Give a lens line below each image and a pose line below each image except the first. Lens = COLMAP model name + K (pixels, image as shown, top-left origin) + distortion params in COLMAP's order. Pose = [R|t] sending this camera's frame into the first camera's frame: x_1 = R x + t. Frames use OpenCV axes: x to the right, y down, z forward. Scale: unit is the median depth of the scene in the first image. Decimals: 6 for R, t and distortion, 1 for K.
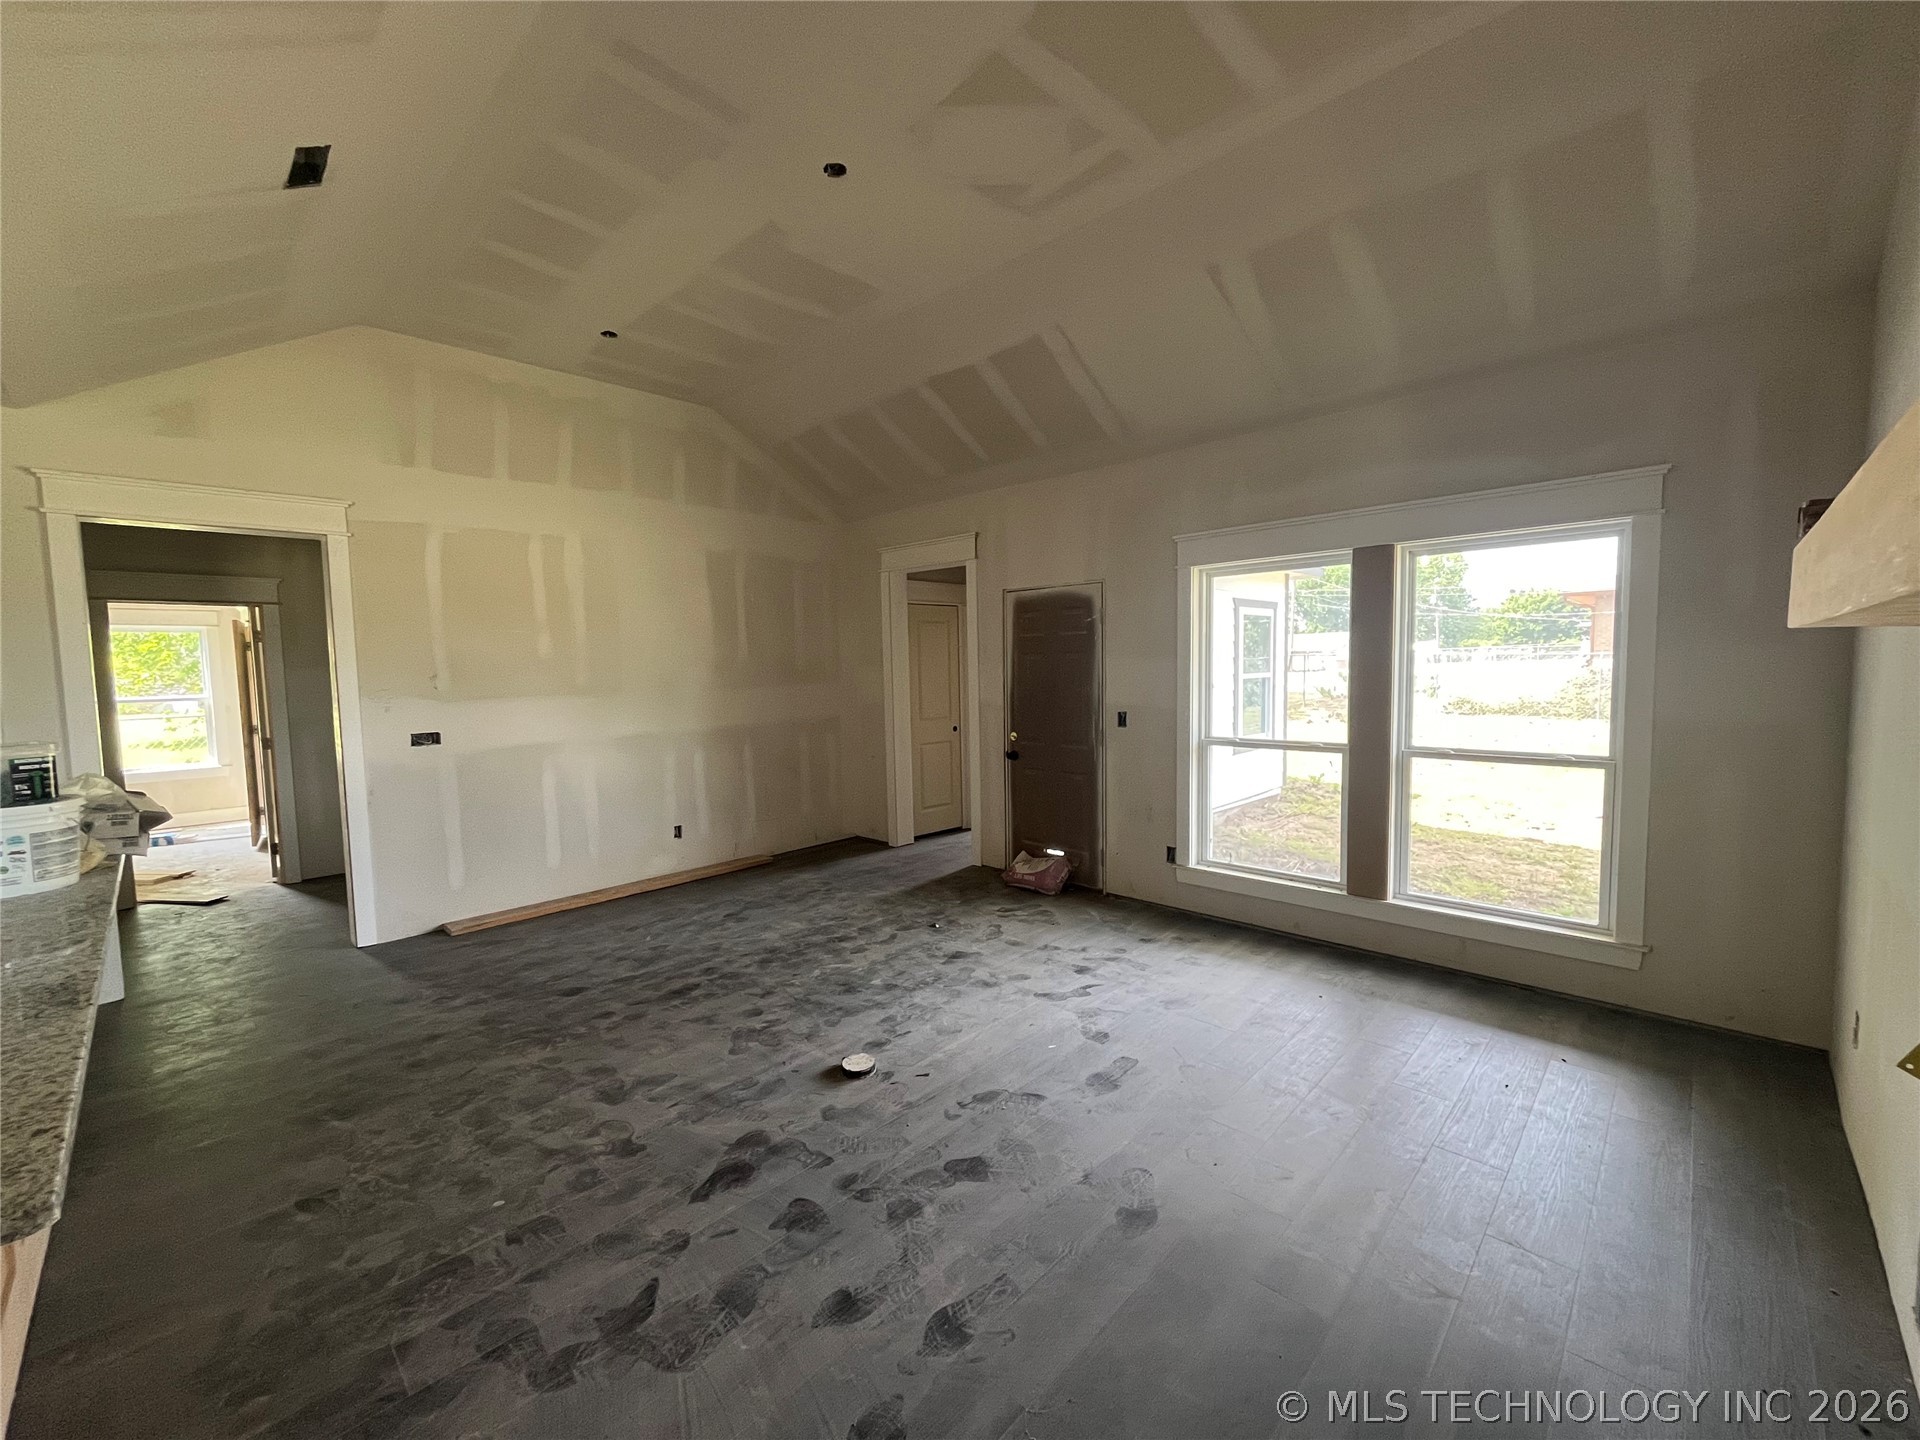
lens RADIAL K [[778.7, 0, 960.0], [0, 778.7, 720.0], [0, 0, 1]] dist [0.001087, 0.000229]
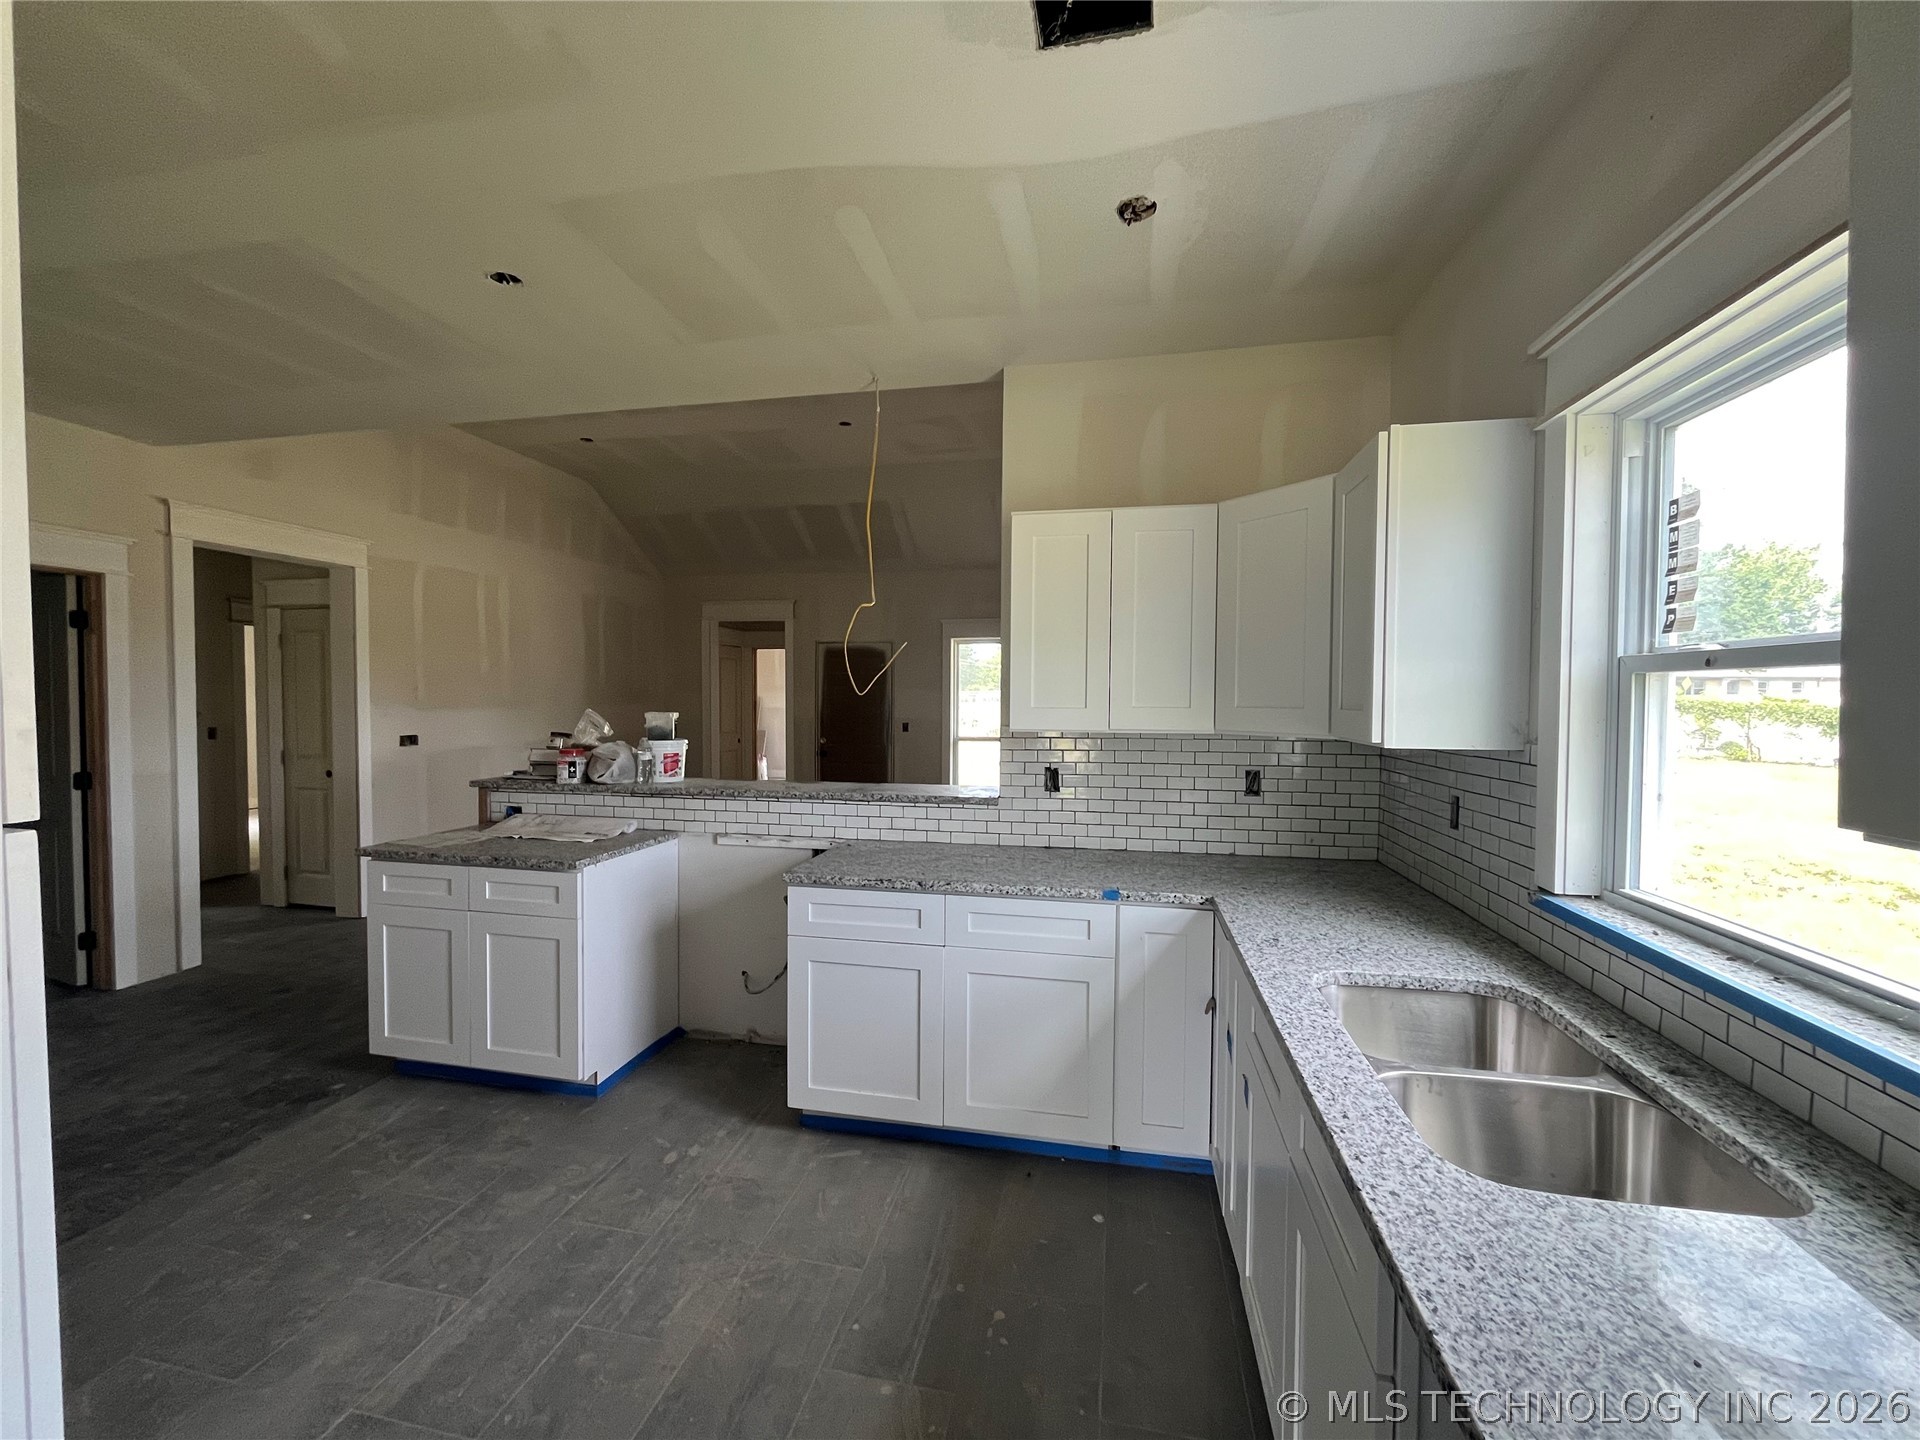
lens RADIAL K [[778.7, 0, 960.0], [0, 778.7, 720.0], [0, 0, 1]] dist [0.001087, 0.000229]
pose [[0.840464, 0.006576, 0.541827, -0.598844], [0.019738, 0.998891, -0.042740, 0.058138], [-0.541508, 0.046616, 0.839402, -0.438388]]
